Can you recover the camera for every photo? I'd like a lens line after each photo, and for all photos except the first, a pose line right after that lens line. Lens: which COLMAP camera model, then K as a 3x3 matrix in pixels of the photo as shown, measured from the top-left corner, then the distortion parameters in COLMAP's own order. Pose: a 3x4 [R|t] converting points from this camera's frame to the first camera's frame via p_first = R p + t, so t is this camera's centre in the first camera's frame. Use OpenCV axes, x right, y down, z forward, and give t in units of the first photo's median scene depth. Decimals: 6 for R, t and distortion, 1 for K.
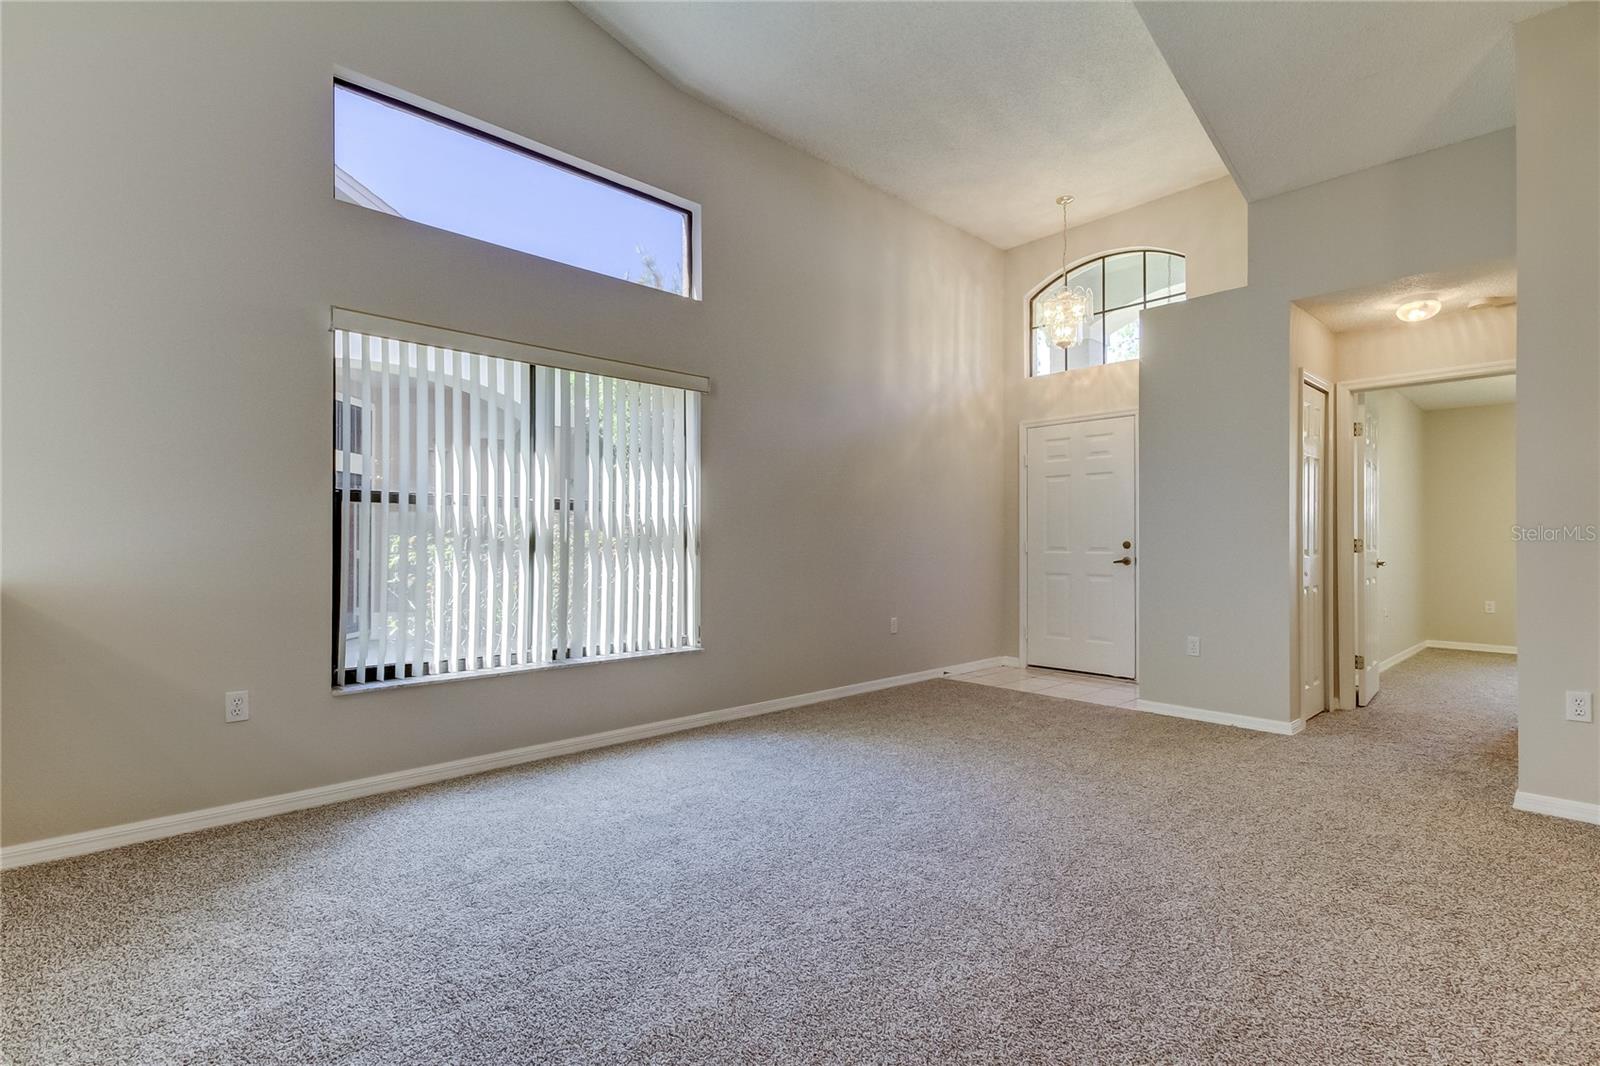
lens RADIAL K [[746.4, 0, 792.1], [0, 746.4, 529.4], [0, 0, 1]] dist [0.022154, 0.001881]
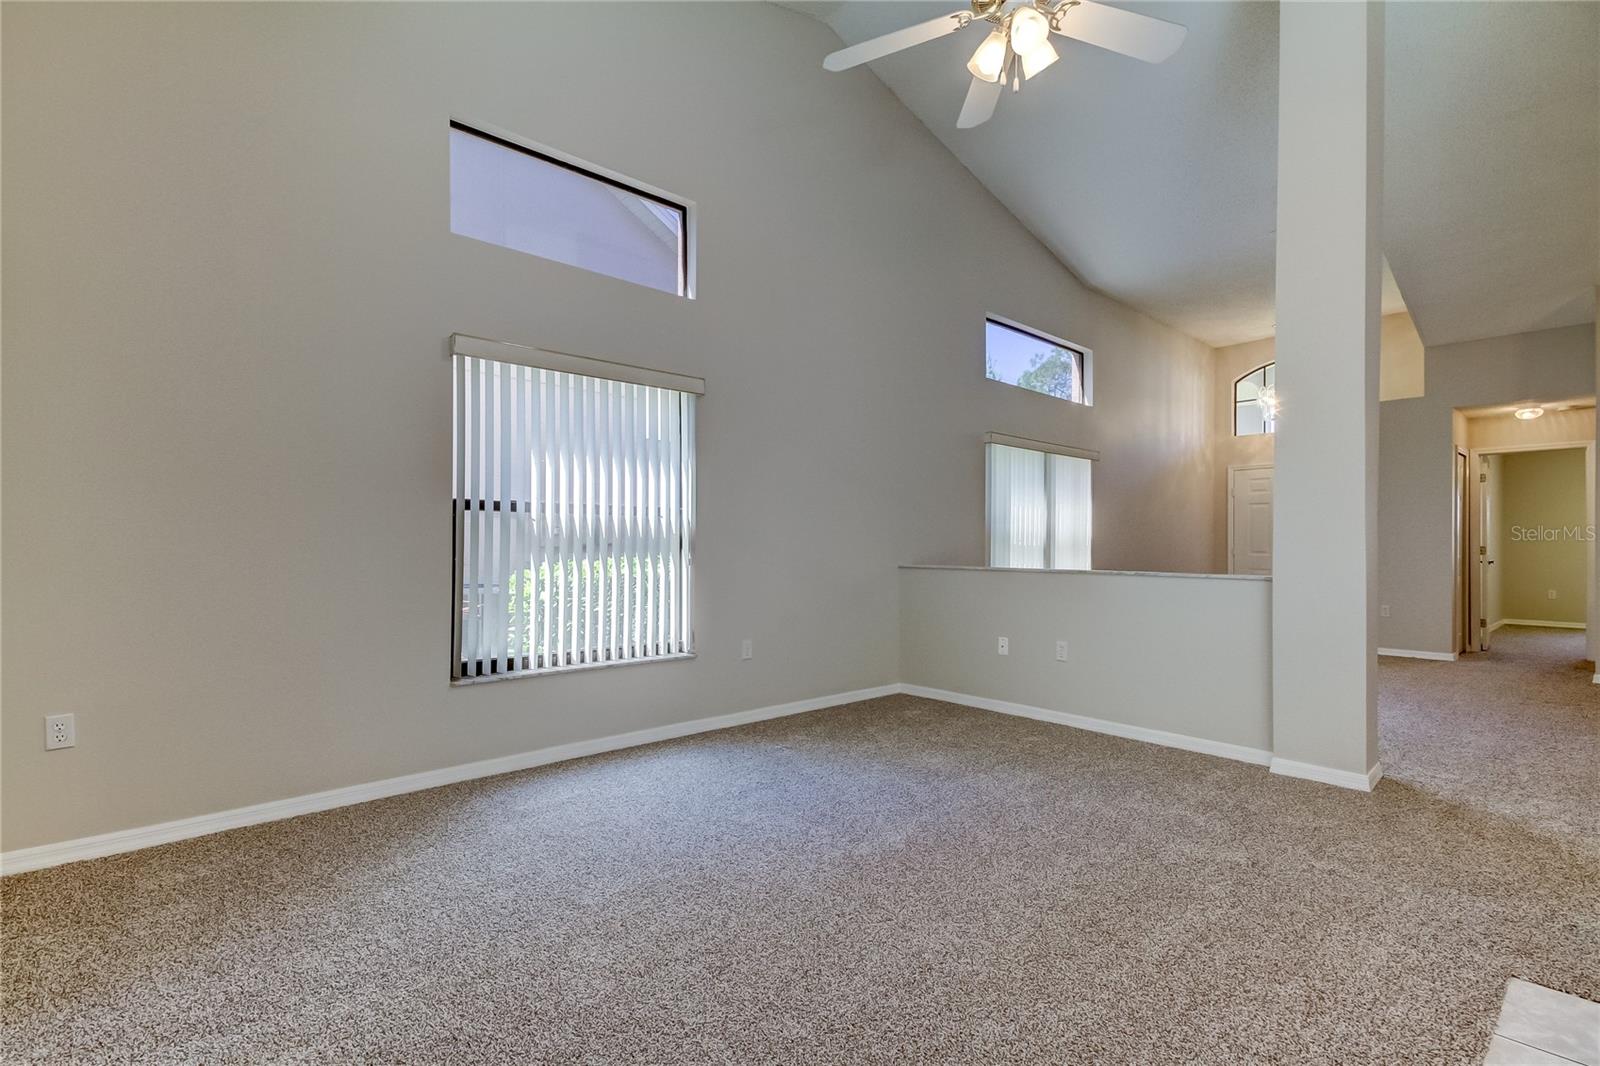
lens RADIAL K [[746.4, 0, 795.0], [0, 746.4, 540.2], [0, 0, 1]] dist [0.022154, 0.001881]
pose [[0.999941, -0.000778, -0.010869, -0.528895], [0.000878, 0.999957, 0.009208, -0.013158], [0.010861, -0.009217, 0.999899, -0.482195]]
